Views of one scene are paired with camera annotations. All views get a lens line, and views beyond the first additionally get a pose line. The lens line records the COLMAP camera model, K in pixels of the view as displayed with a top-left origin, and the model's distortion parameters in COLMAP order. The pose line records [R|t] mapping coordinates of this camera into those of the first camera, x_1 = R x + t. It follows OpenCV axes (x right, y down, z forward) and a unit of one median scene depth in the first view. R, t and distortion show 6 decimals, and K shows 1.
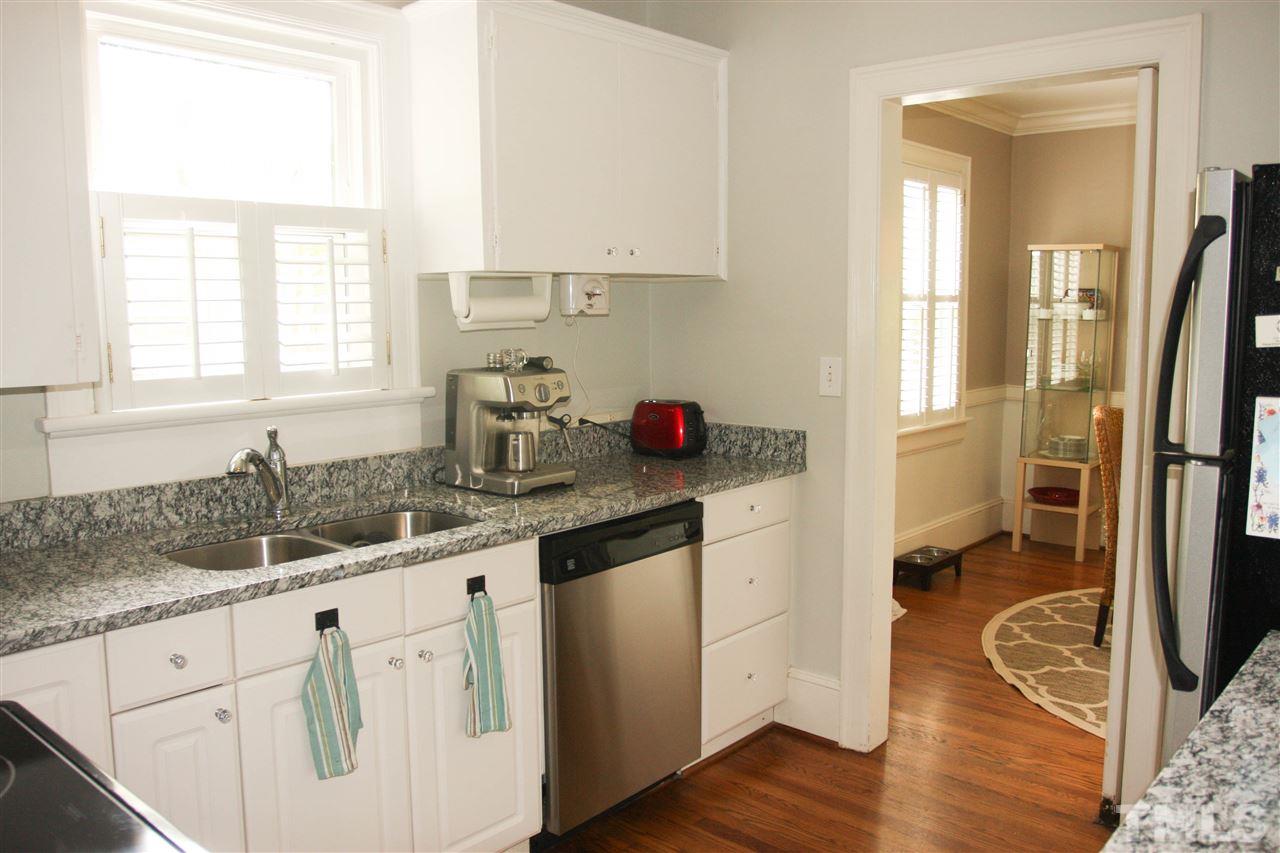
lens RADIAL K [[1003.9, 0, 637.2], [0, 1003.9, 424.4], [0, 0, 1]] dist [-0.085873, 0.041759]
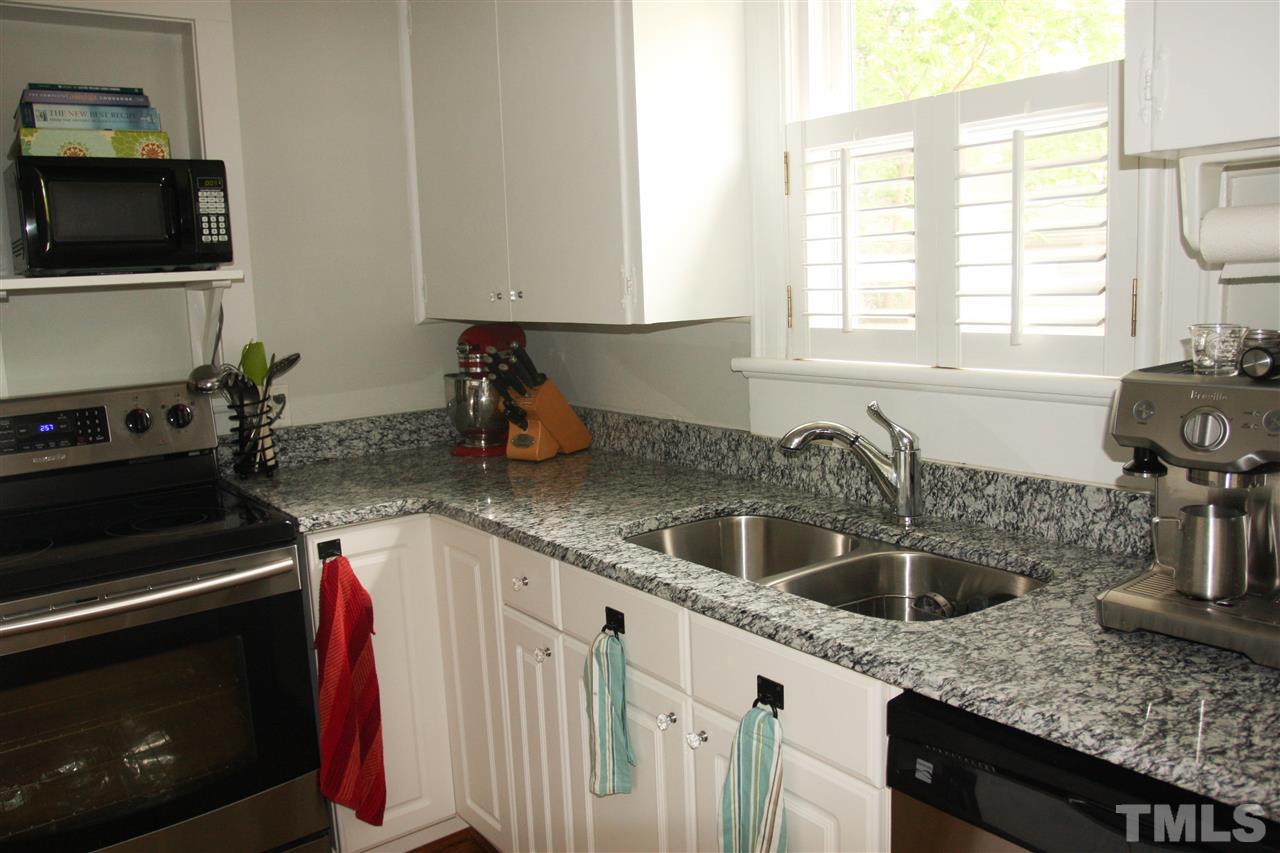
lens RADIAL K [[1003.9, 0, 631.4], [0, 1003.9, 427.9], [0, 0, 1]] dist [-0.085873, 0.041759]
pose [[-0.194403, 0.161268, -0.967574, 0.412476], [-0.075291, 0.981030, 0.178638, -0.101443], [0.978028, 0.107577, -0.178574, 0.965423]]
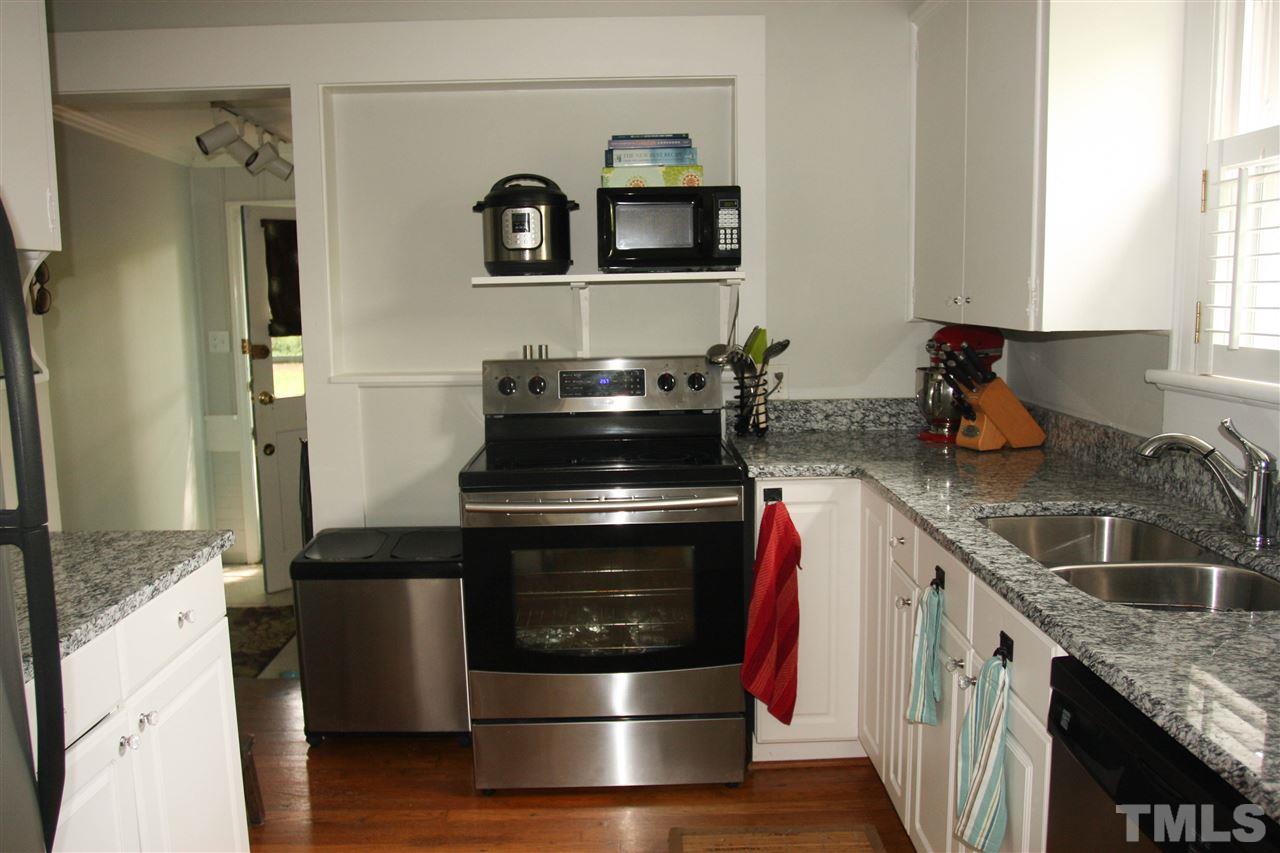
lens RADIAL K [[1003.9, 0, 629.9], [0, 1003.9, 427.3], [0, 0, 1]] dist [-0.085873, 0.041759]
pose [[-0.740754, 0.110078, -0.662697, 0.484430], [-0.058010, 0.972317, 0.226351, -0.137357], [0.669268, 0.206113, -0.713862, 1.242387]]
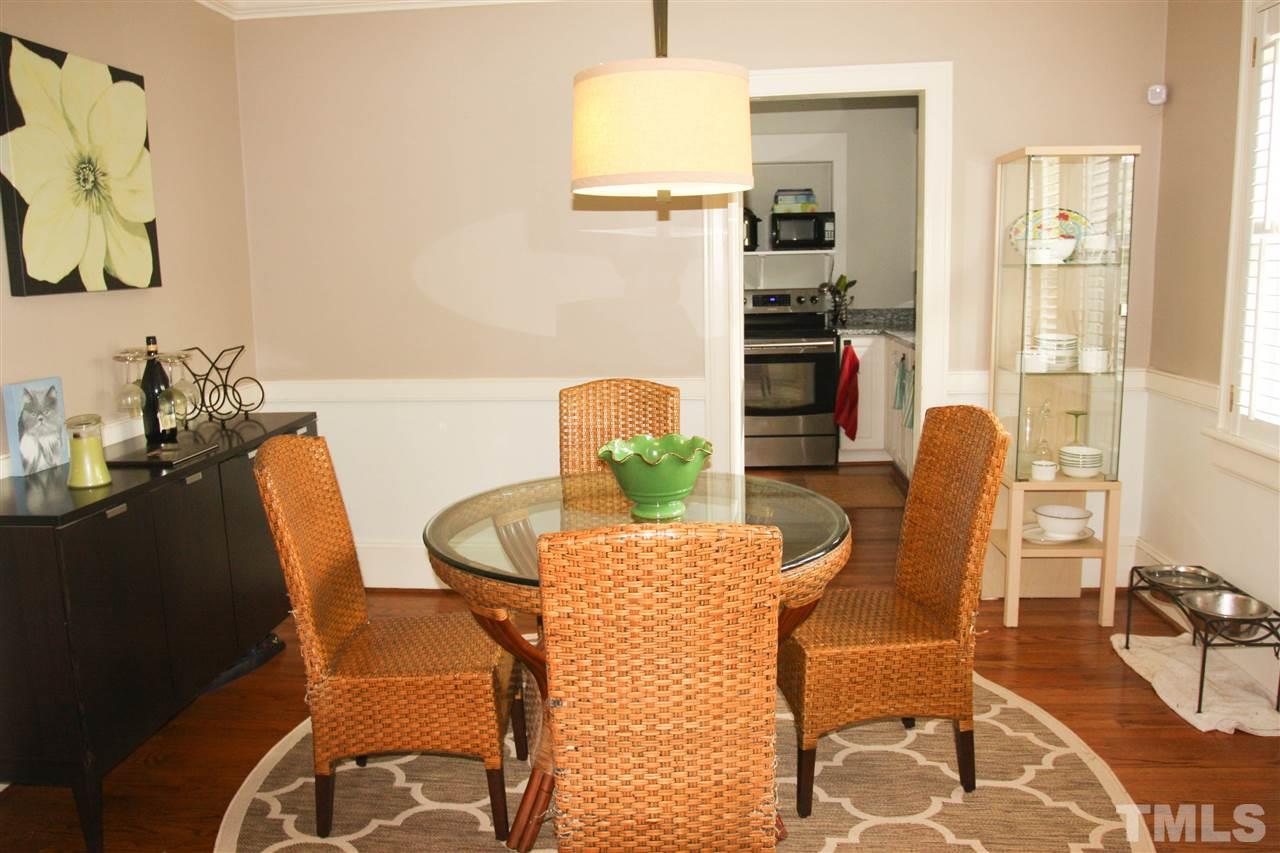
lens RADIAL K [[1003.9, 0, 633.4], [0, 1003.9, 426.3], [0, 0, 1]] dist [-0.085873, 0.041759]
pose [[-0.794667, 0.125693, -0.593890, 1.753537], [-0.041692, 0.964718, 0.259963, -0.283517], [0.605612, 0.231345, -0.761389, 2.348830]]
